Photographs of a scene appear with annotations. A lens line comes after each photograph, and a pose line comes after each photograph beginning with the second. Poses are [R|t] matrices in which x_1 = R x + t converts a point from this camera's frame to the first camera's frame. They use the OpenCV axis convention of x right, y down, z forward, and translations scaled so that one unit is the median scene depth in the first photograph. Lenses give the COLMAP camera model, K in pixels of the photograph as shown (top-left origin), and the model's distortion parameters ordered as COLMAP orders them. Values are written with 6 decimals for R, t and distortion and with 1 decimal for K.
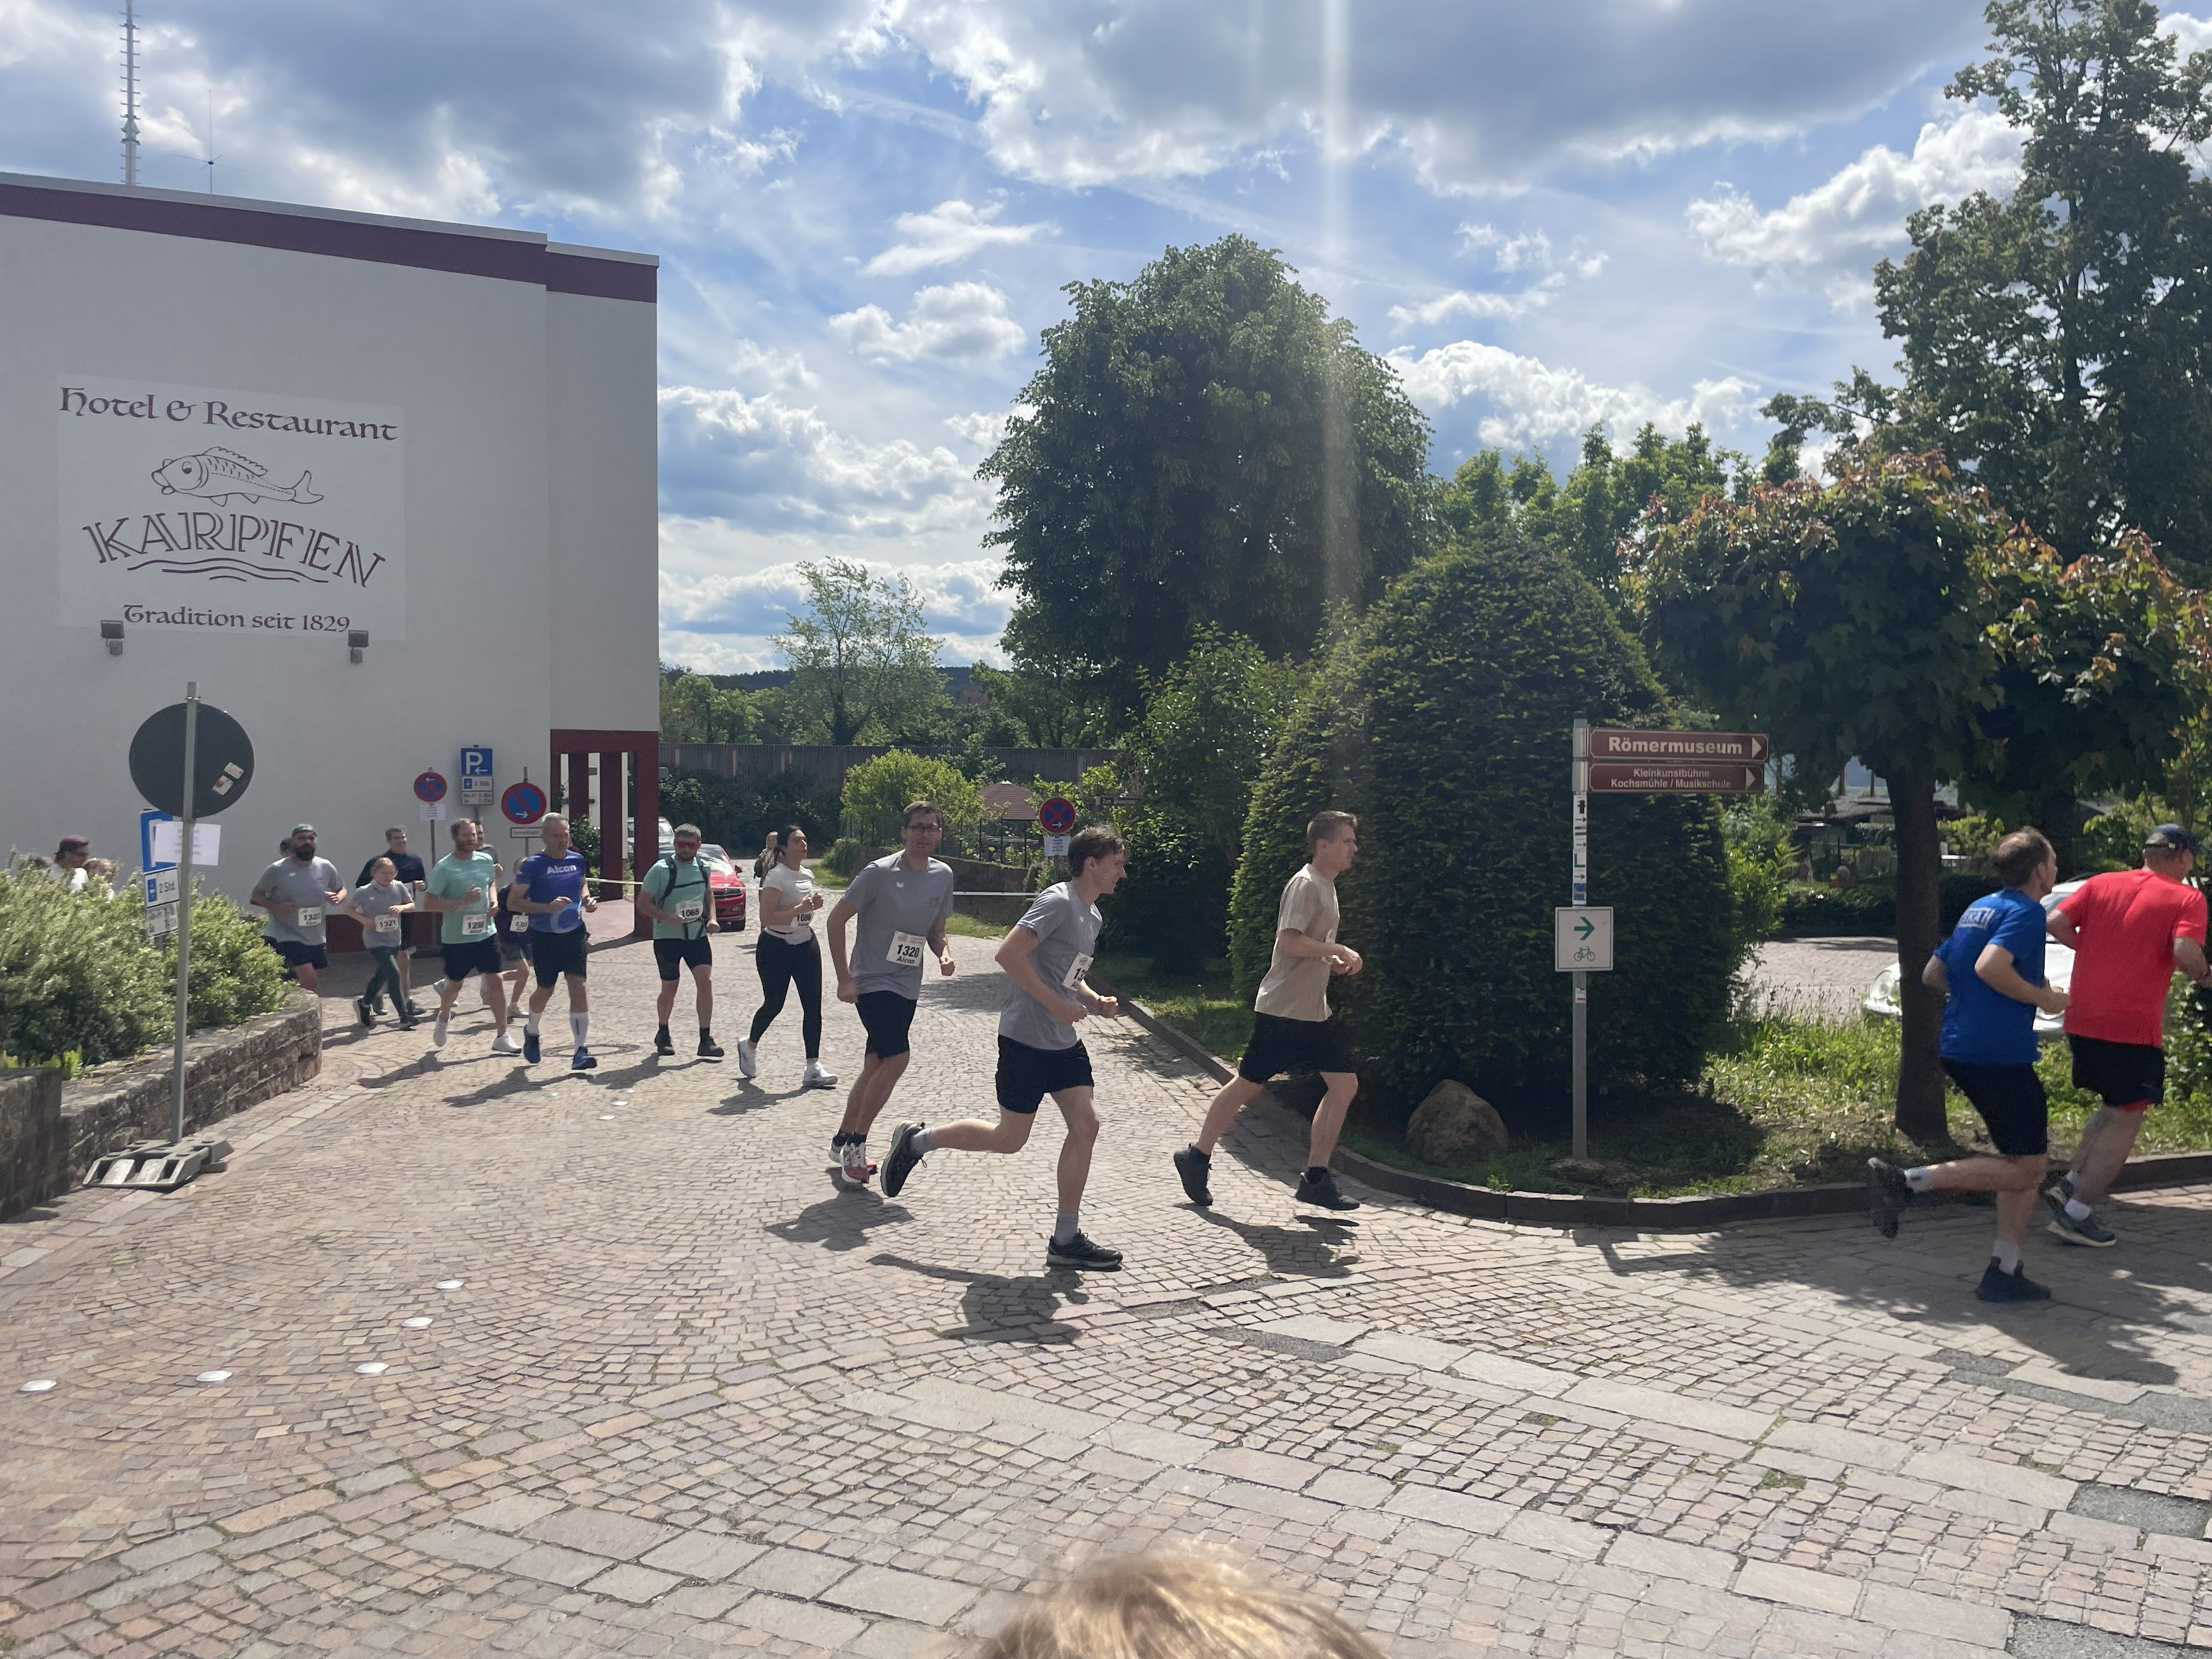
lens RADIAL K [[1674.3, 0, 1122.6], [0, 1674.3, 828.8], [0, 0, 1]] dist [0.093020, -0.126495]
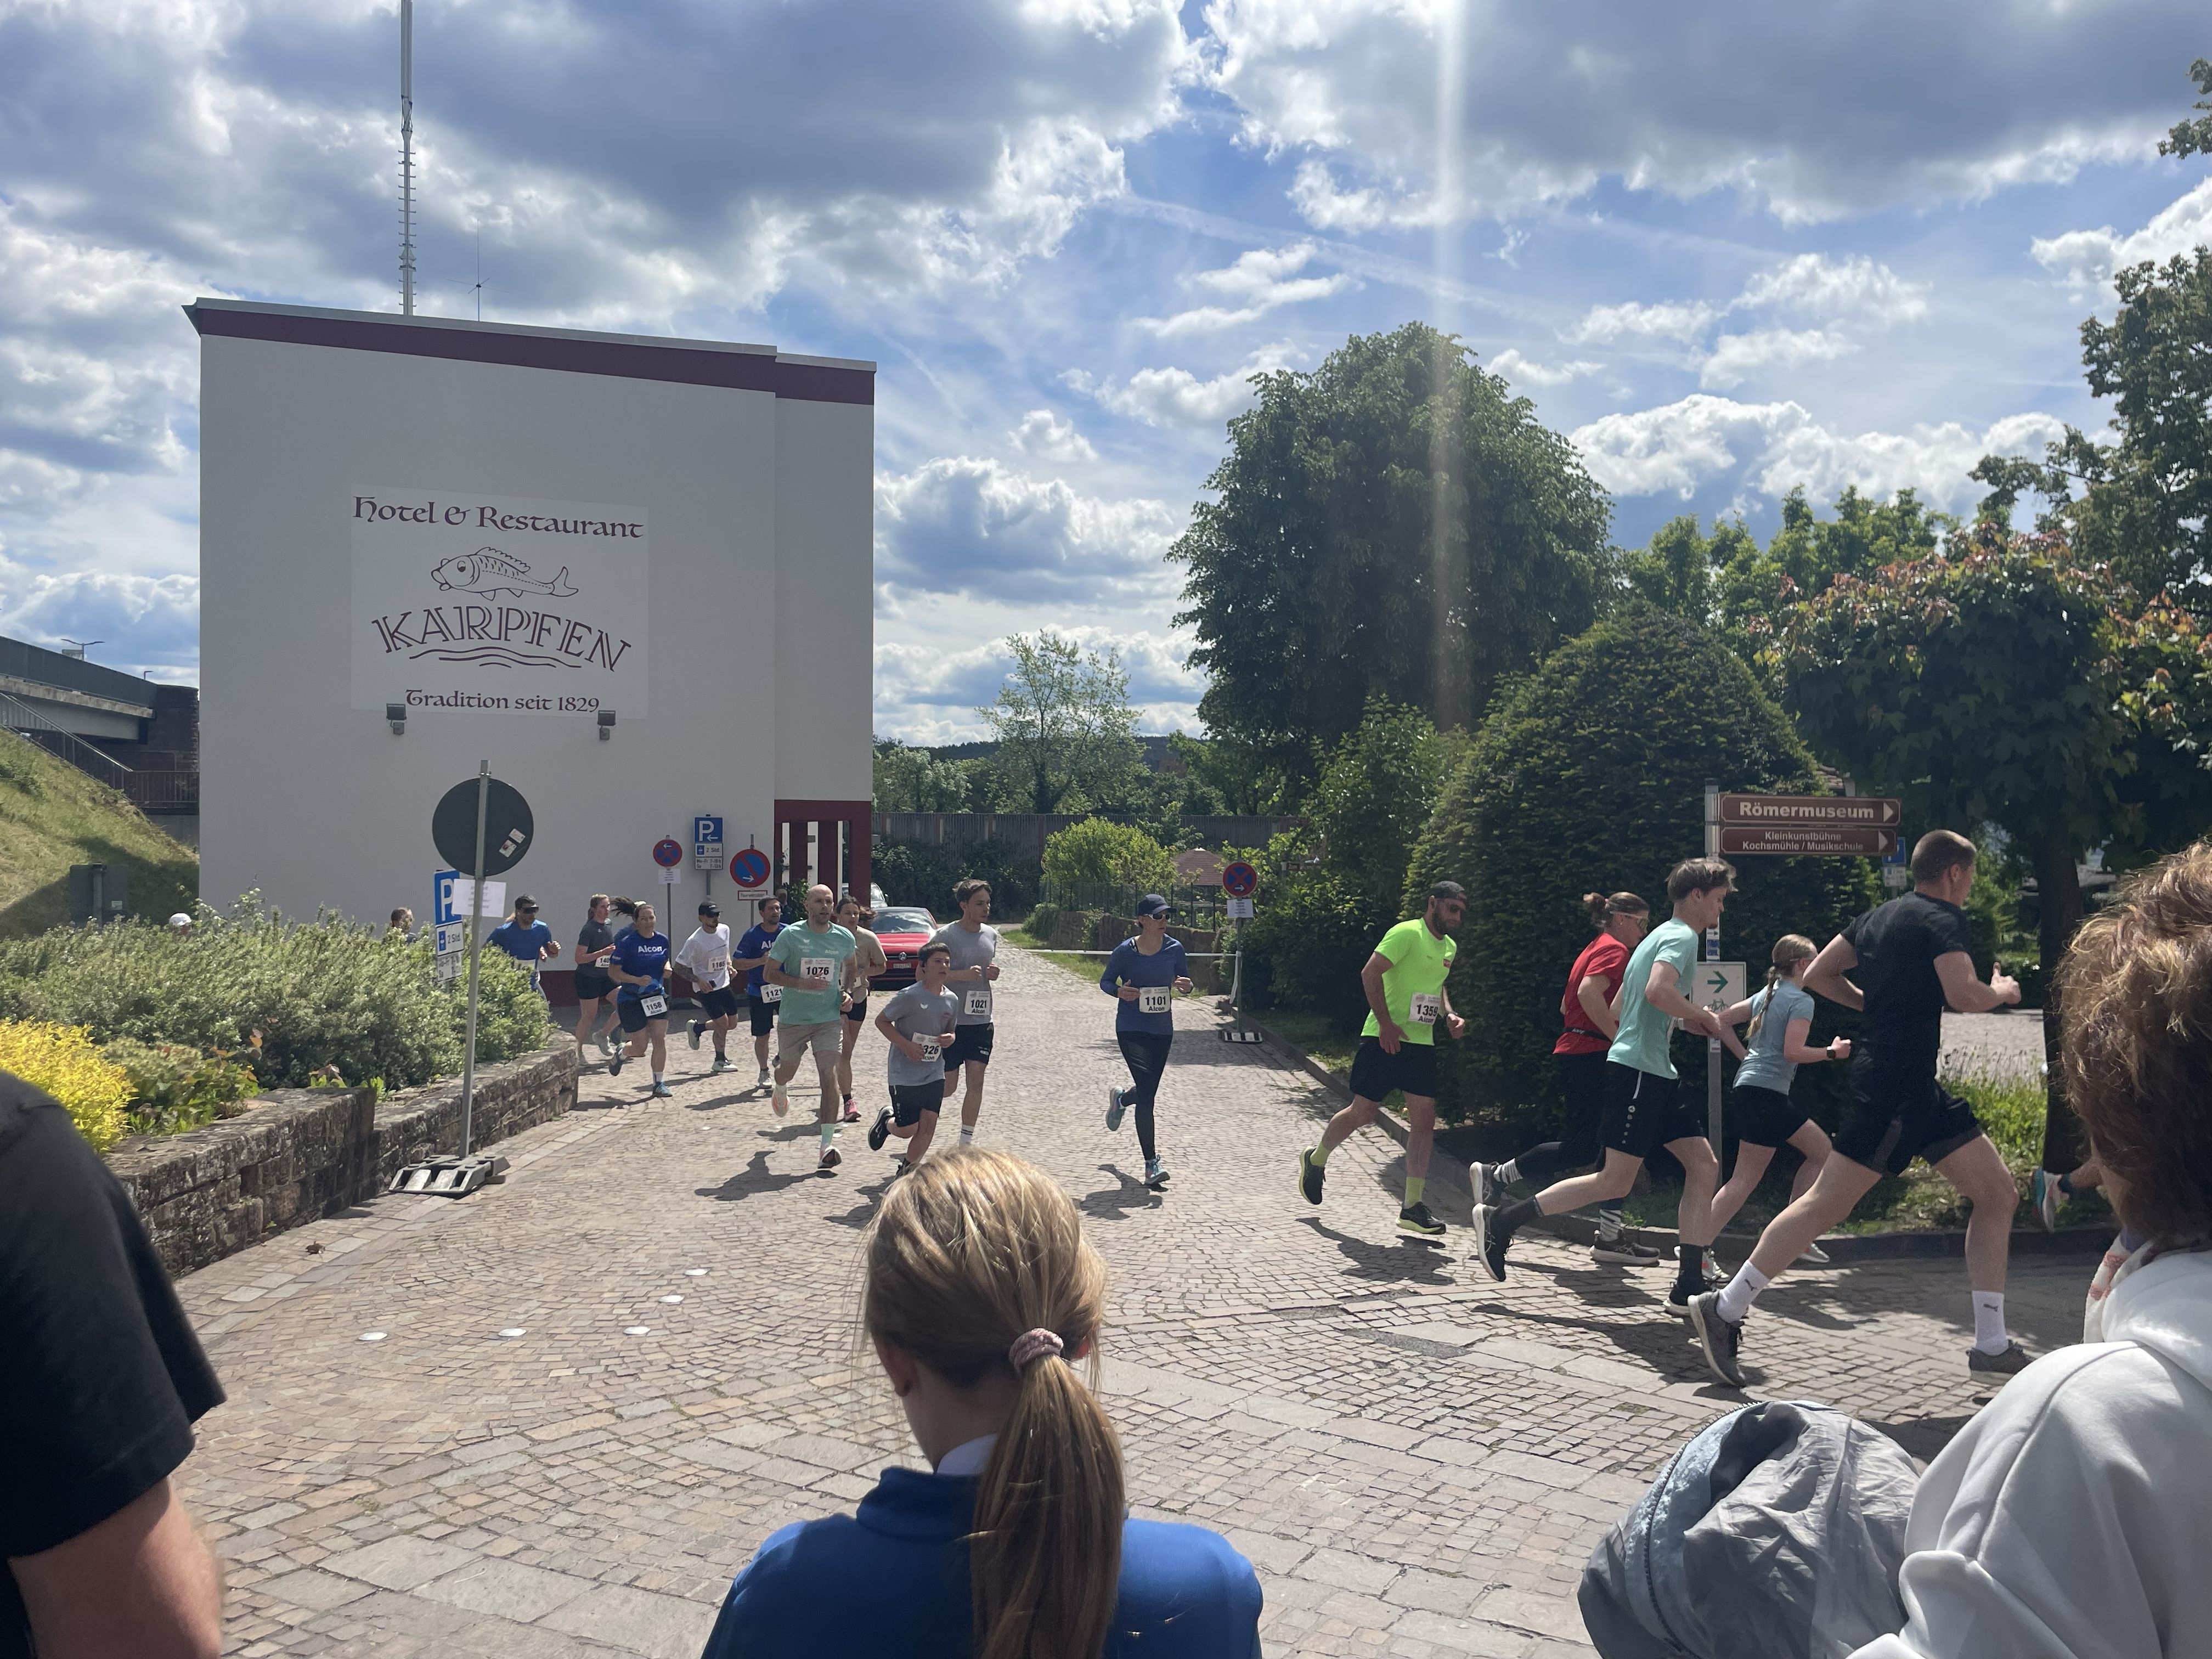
lens RADIAL K [[1674.8, 0, 1119.3], [0, 1674.8, 820.3], [0, 0, 1]] dist [0.088911, -0.116541]
pose [[0.992717, -0.002117, -0.120455, 0.026649], [-0.003385, 0.998961, -0.045455, 0.006628], [0.120426, 0.045531, 0.991678, -0.103477]]
